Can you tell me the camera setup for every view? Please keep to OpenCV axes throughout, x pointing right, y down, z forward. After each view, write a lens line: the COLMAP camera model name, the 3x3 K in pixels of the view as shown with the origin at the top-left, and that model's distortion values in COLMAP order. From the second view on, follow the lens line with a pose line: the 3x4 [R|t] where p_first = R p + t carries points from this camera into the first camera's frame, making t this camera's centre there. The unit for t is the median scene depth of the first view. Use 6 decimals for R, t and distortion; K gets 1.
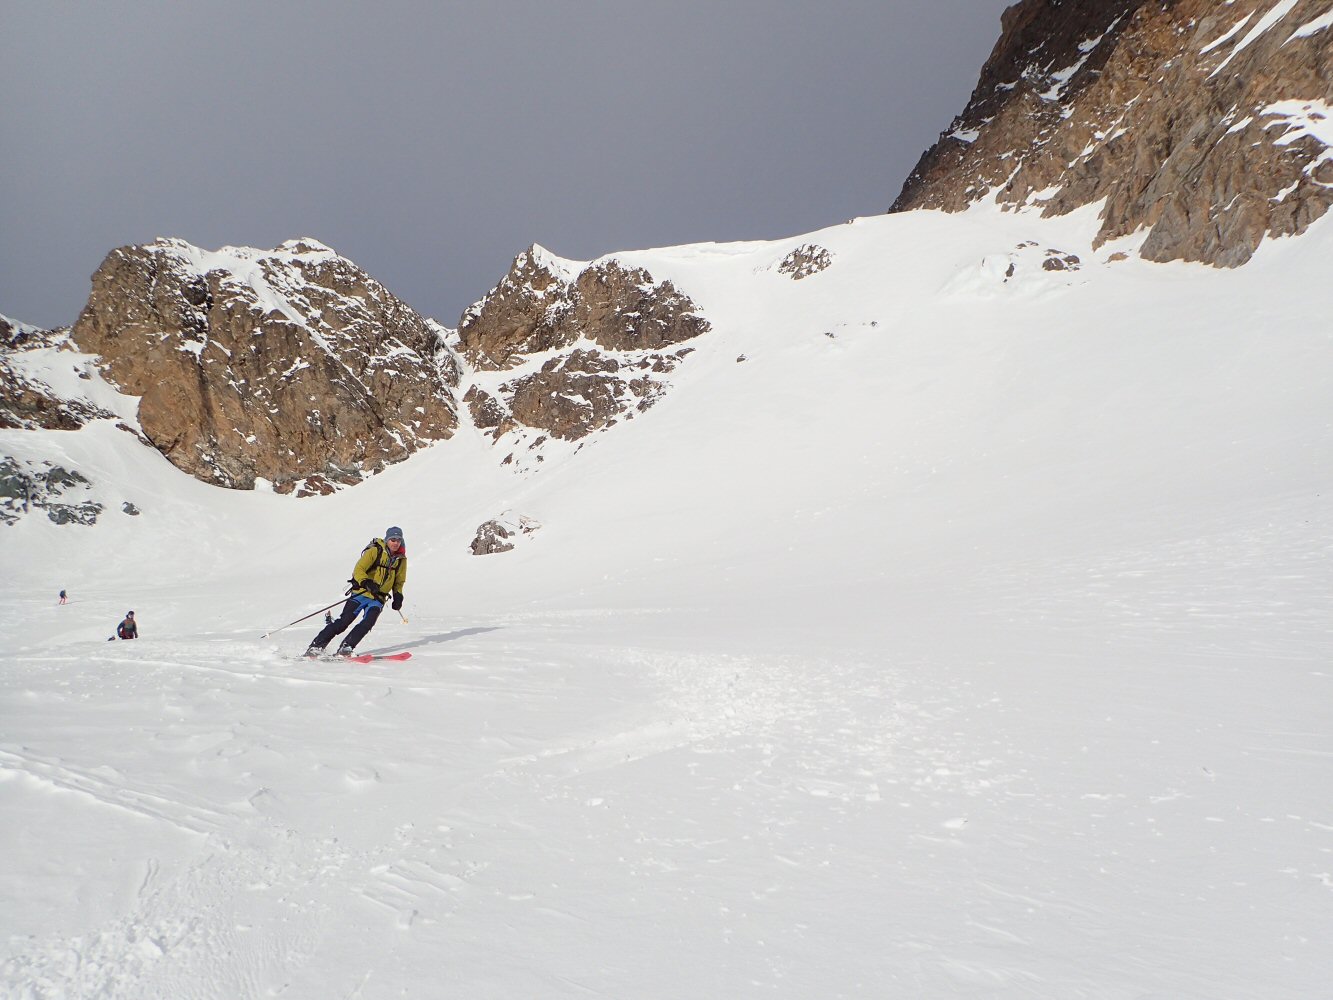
lens RADIAL K [[971.3, 0, 666.8], [0, 971.3, 500.3], [0, 0, 1]] dist [-0.004761, -0.005009]
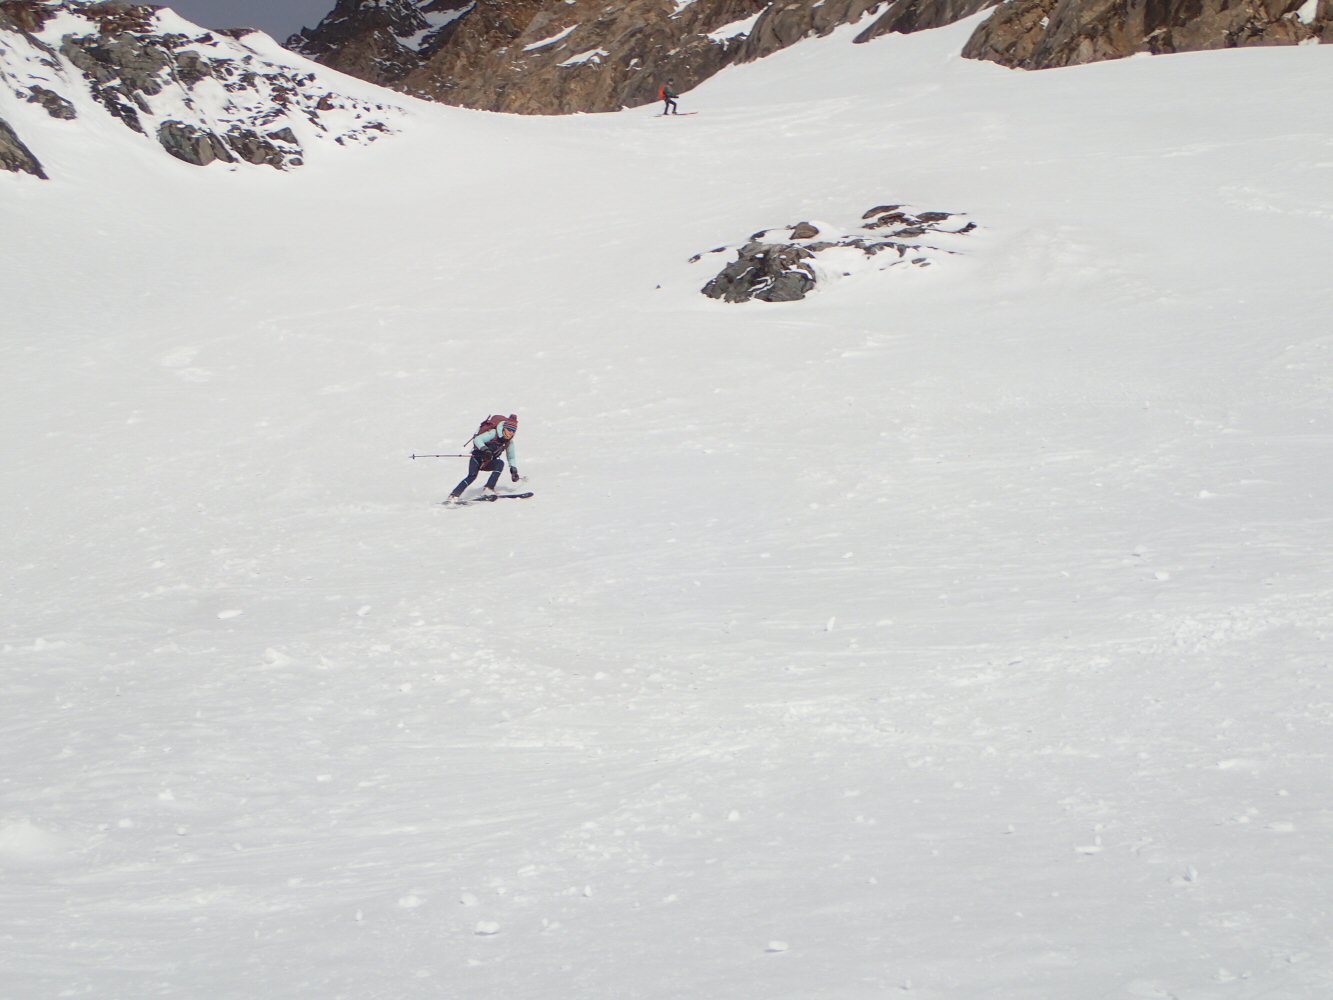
lens RADIAL K [[2058.1, 0, 666.6], [0, 2058.1, 499.8], [0, 0, 1]] dist [-0.003473, 0.000000]
pose [[0.877697, 0.179985, 0.444132, -0.064994], [-0.123124, 0.980373, -0.153978, 0.157273], [-0.463129, 0.080463, 0.882631, -0.510090]]
